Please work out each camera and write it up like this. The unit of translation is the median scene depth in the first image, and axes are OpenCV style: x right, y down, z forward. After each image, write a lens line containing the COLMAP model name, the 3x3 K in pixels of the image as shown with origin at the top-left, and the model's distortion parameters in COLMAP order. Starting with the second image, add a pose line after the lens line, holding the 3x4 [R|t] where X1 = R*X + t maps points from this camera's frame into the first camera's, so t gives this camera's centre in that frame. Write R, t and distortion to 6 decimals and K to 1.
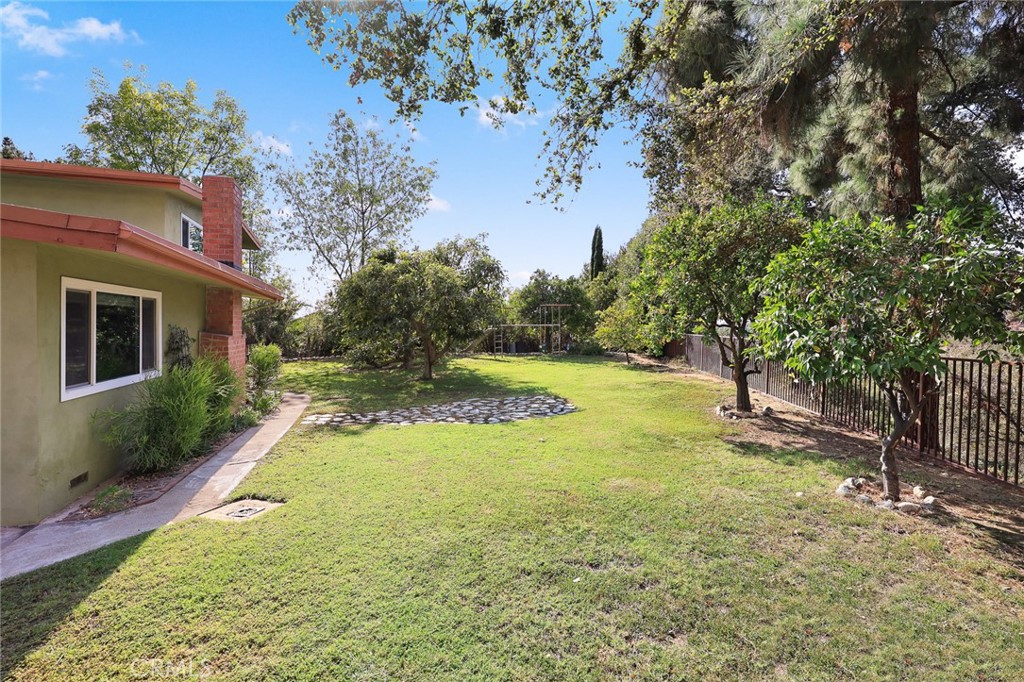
lens RADIAL K [[441.7, 0, 510.2], [0, 441.7, 330.4], [0, 0, 1]] dist [-0.000141, 0.000030]
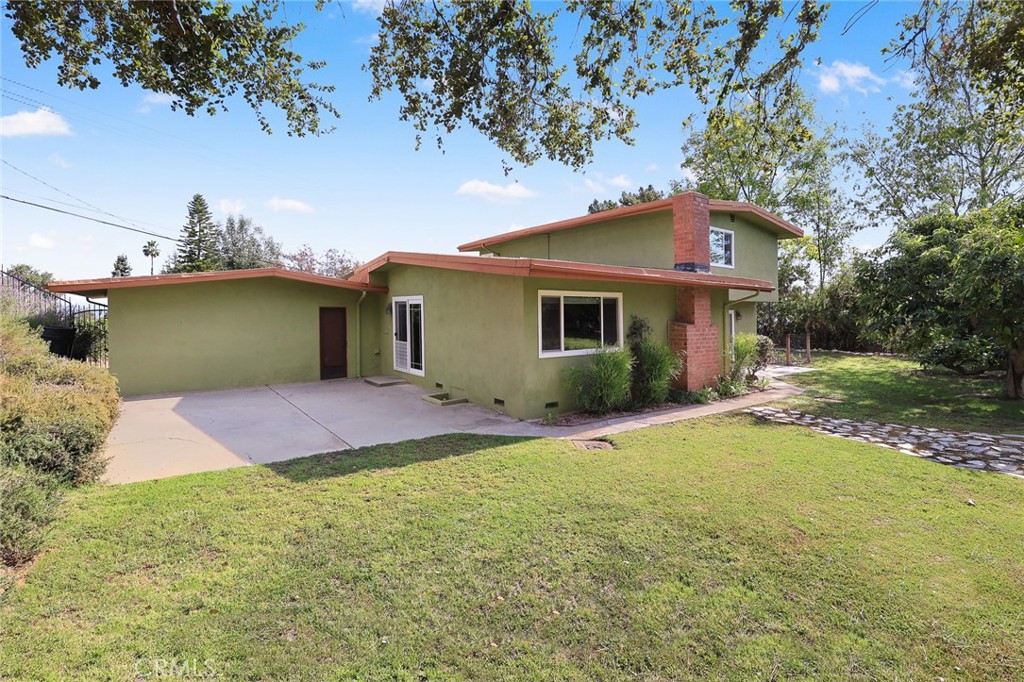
lens RADIAL K [[454.9, 0, 511.1], [0, 454.9, 310.7], [0, 0, 1]] dist [-0.000503, -0.000017]
pose [[0.361083, 0.001631, -0.932532, 0.628739], [-0.016463, 0.999854, -0.004626, -0.021503], [0.932388, 0.017022, 0.361057, 0.189187]]
